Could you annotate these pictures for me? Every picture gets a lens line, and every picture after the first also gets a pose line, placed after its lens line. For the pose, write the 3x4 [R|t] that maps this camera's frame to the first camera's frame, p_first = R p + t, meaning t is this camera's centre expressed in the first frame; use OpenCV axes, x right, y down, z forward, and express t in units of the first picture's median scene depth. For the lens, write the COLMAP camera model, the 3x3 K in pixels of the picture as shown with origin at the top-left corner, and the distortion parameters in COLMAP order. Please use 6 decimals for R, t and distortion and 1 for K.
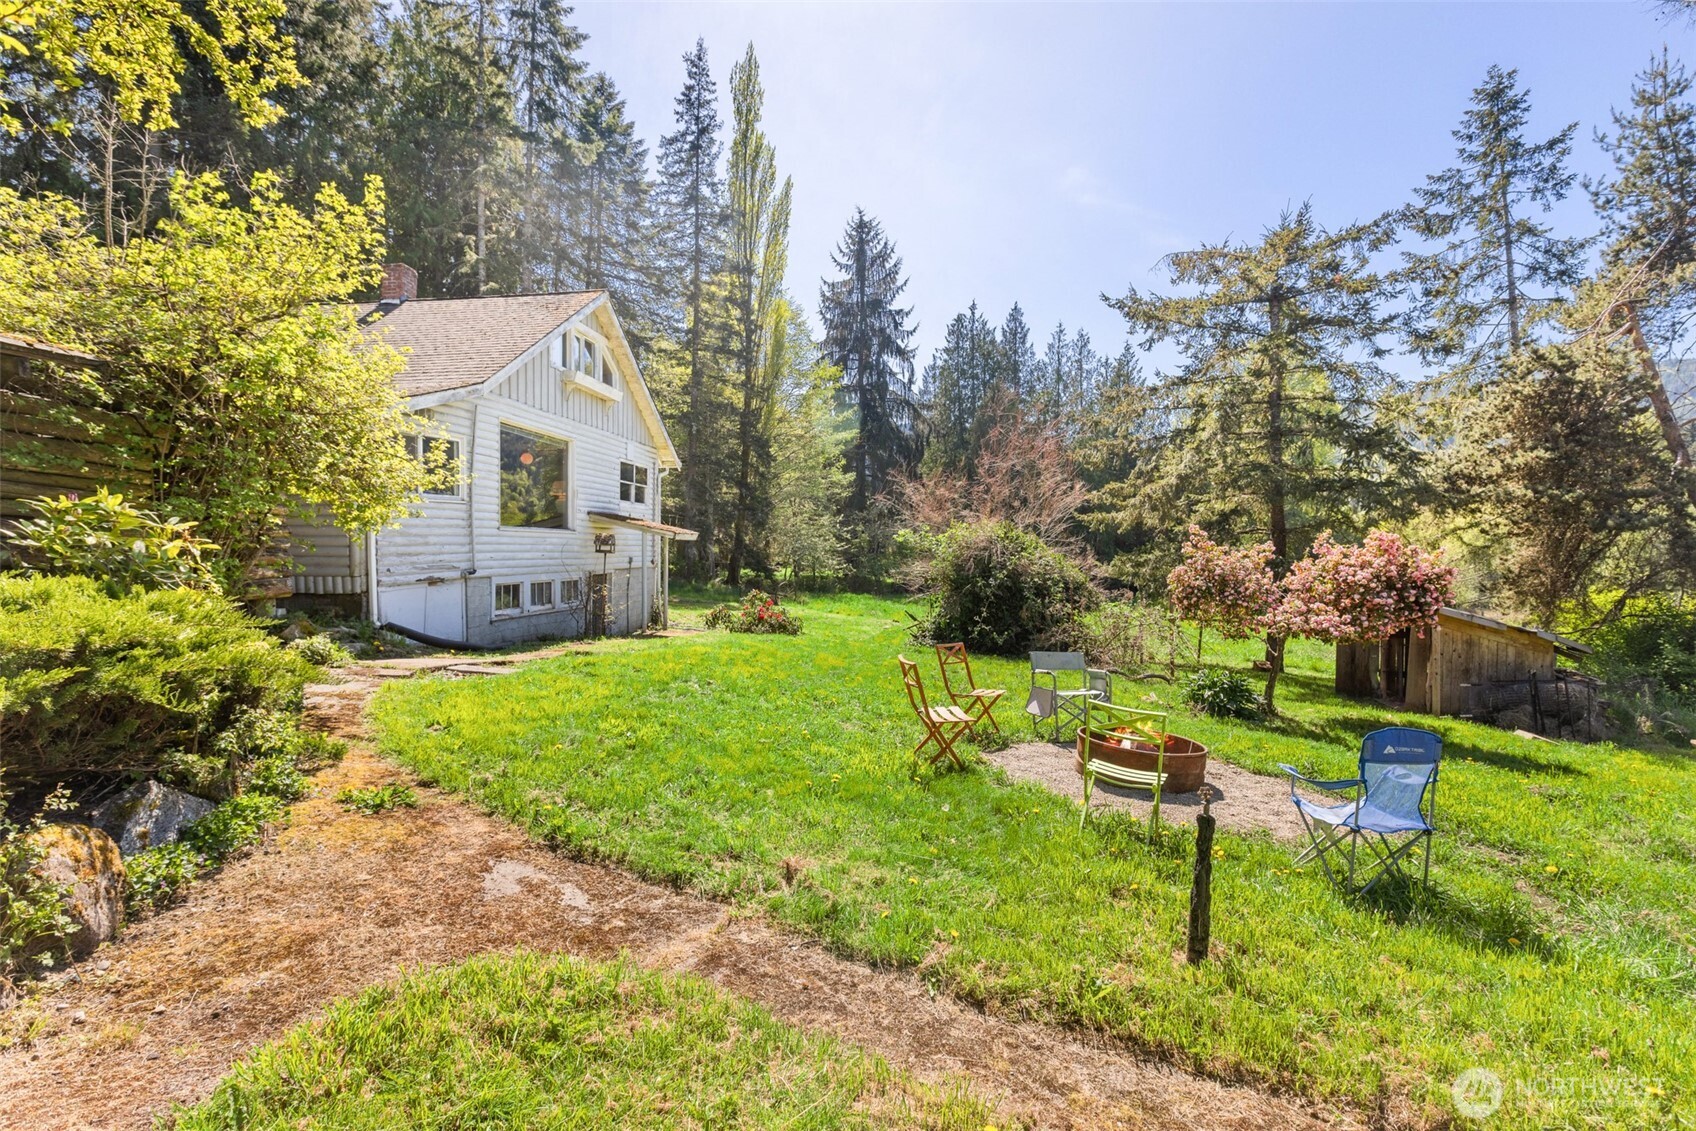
lens RADIAL K [[760.6, 0, 847.0], [0, 760.6, 568.5], [0, 0, 1]] dist [0.002443, 0.000417]
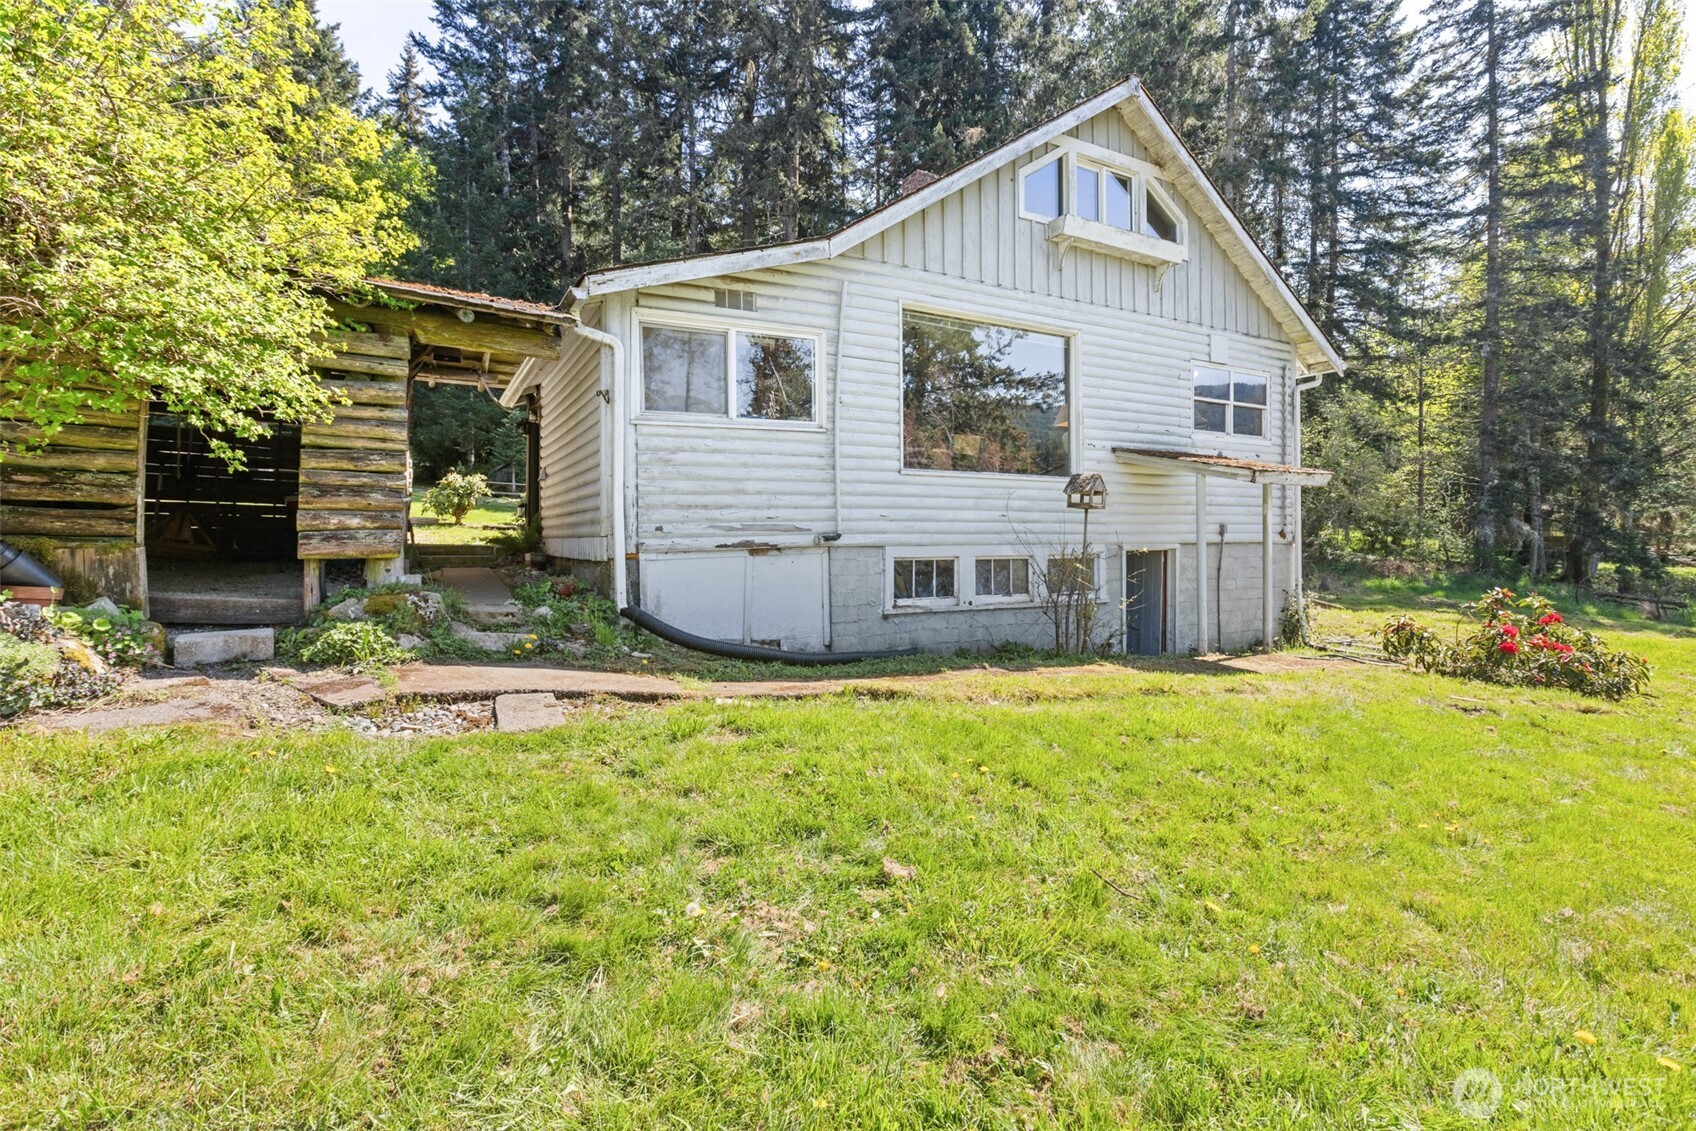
lens RADIAL K [[760.6, 0, 845.1], [0, 760.6, 535.0], [0, 0, 1]] dist [0.002443, 0.000417]
pose [[0.589820, -0.012466, -0.807439, 0.022157], [-0.013033, 0.999604, -0.024953, 0.012219], [0.807430, 0.025241, 0.589424, 0.406570]]
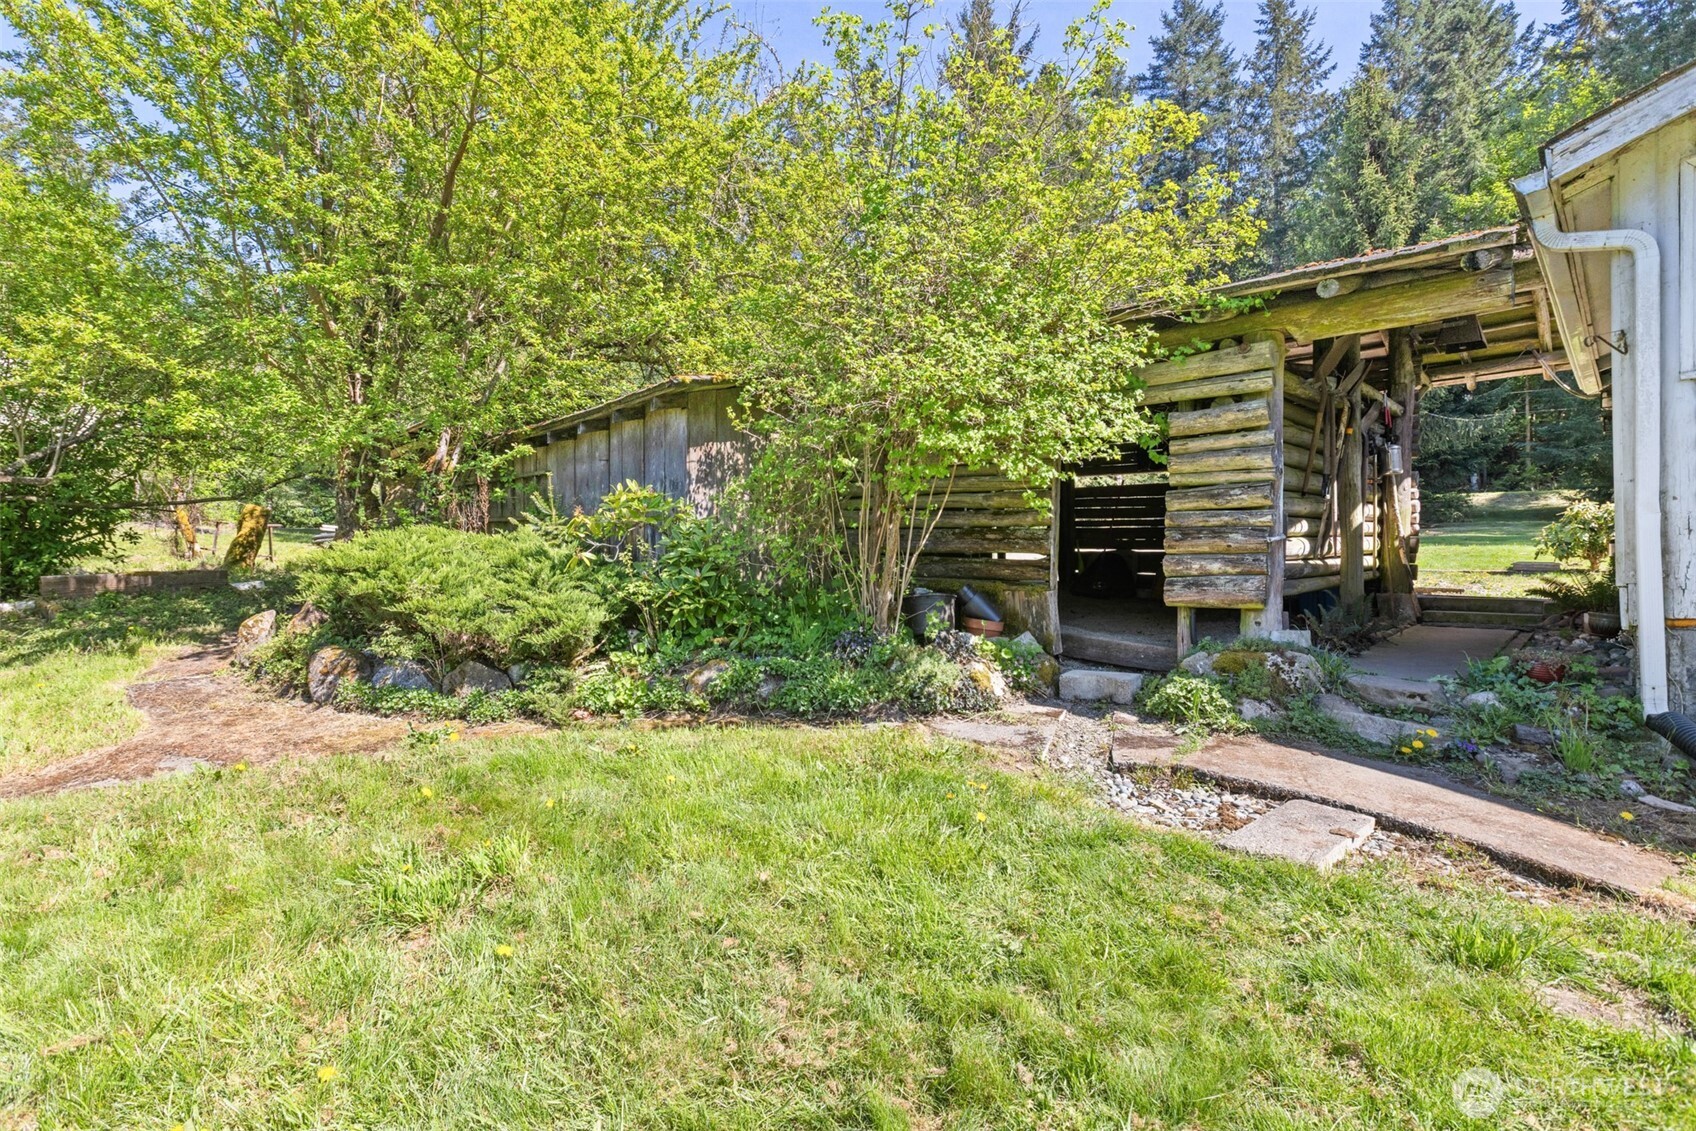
lens RADIAL K [[811.2, 0, 842.4], [0, 811.2, 611.5], [0, 0, 1]] dist [-0.002146, -0.000731]
pose [[-0.641491, 0.011077, -0.767051, -0.029307], [-0.035096, 0.998425, 0.043770, 0.009947], [0.766328, 0.054998, -0.640092, 0.506968]]
